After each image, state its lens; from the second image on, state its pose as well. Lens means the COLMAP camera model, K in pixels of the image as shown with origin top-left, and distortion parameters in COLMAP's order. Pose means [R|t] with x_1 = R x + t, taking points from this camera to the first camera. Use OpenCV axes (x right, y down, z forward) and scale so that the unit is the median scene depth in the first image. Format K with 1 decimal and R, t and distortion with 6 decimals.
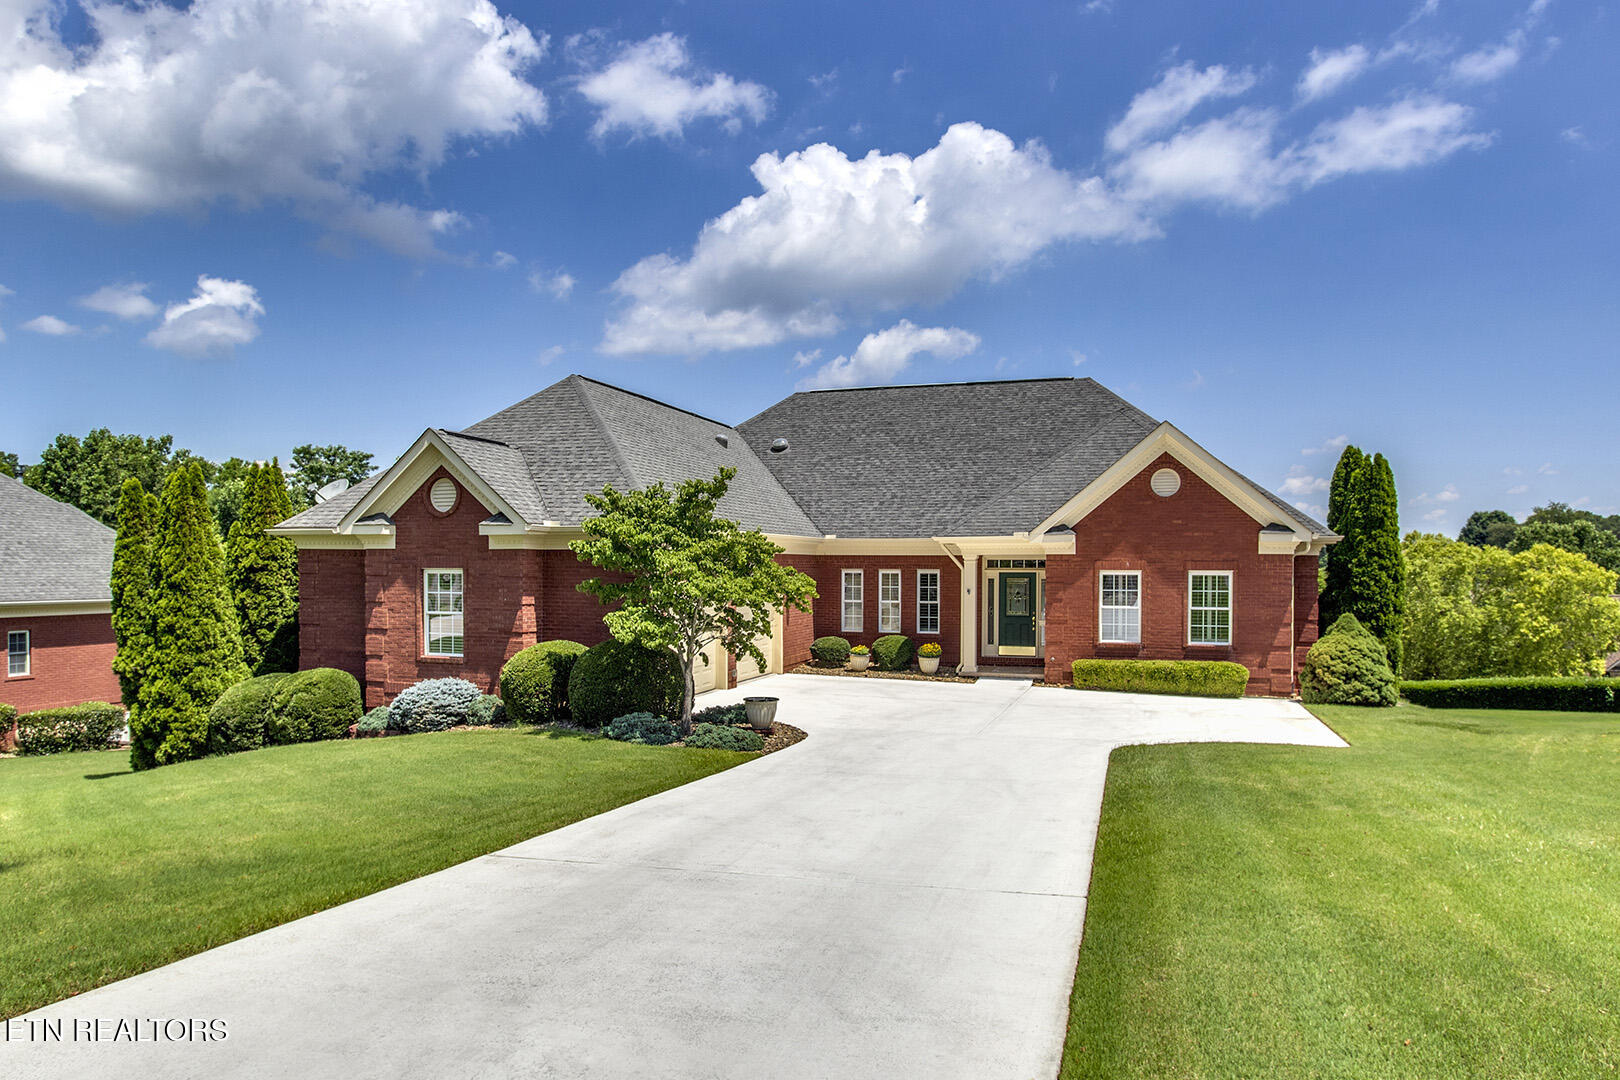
lens RADIAL K [[1112.3, 0, 811.8], [0, 1112.3, 555.4], [0, 0, 1]] dist [-0.006563, -0.000560]
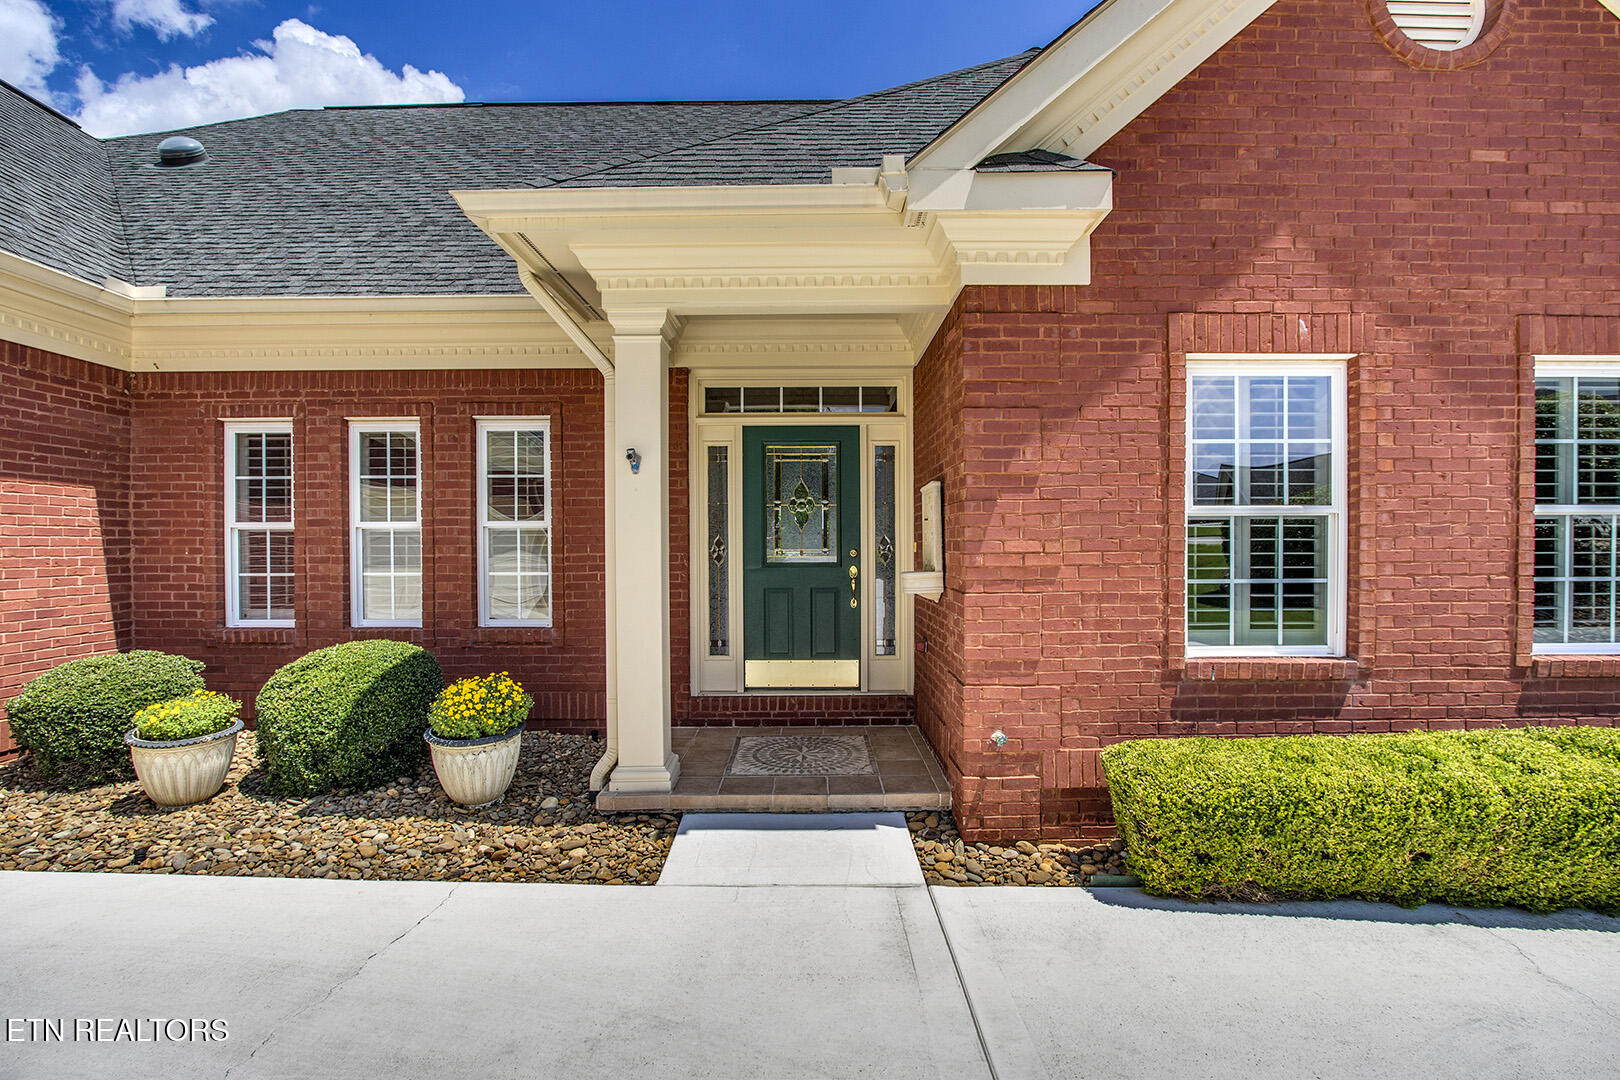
lens RADIAL K [[753.9, 0, 816.1], [0, 753.9, 550.9], [0, 0, 1]] dist [-0.022449, 0.001854]
pose [[0.950879, -0.010326, 0.309390, 0.134144], [0.005316, 0.999841, 0.017032, 0.051778], [-0.309516, -0.014551, 0.950783, 0.870655]]
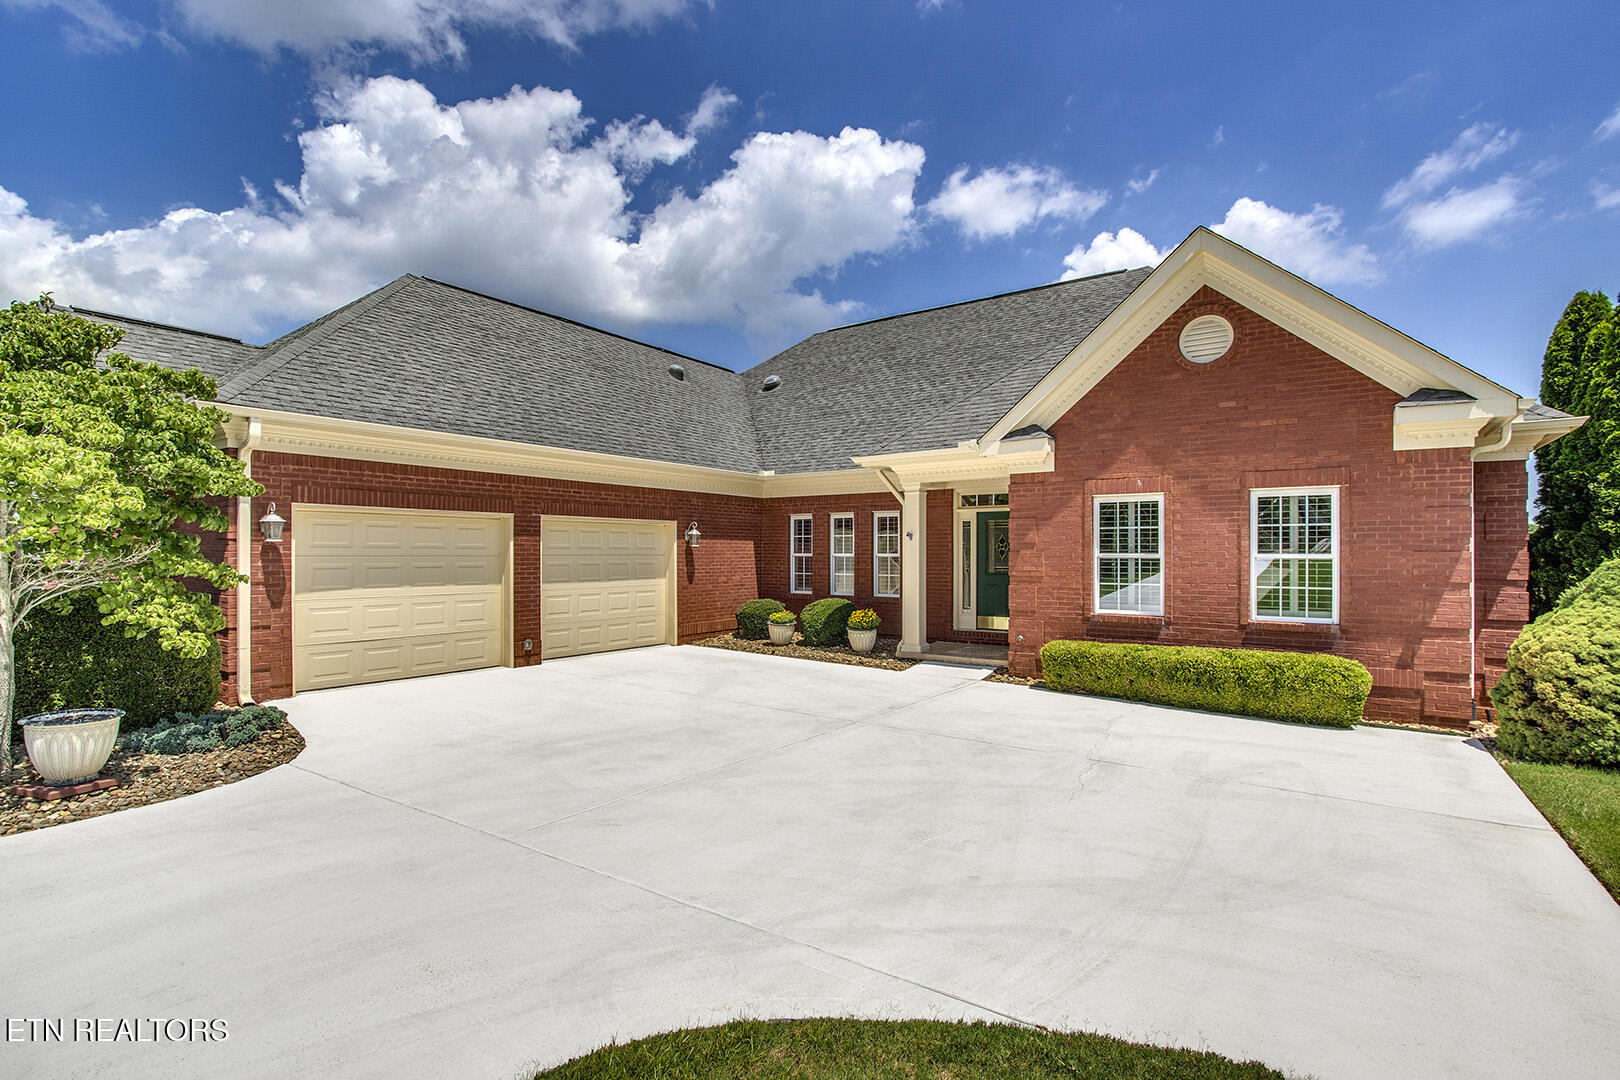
lens RADIAL K [[767.9, 0, 811.3], [0, 767.9, 541.1], [0, 0, 1]] dist [-0.014956, 0.000127]
pose [[0.953740, -0.006468, -0.300562, 0.237058], [0.003889, 0.999950, -0.009178, 0.041625], [0.300606, 0.007585, 0.953718, 0.550624]]
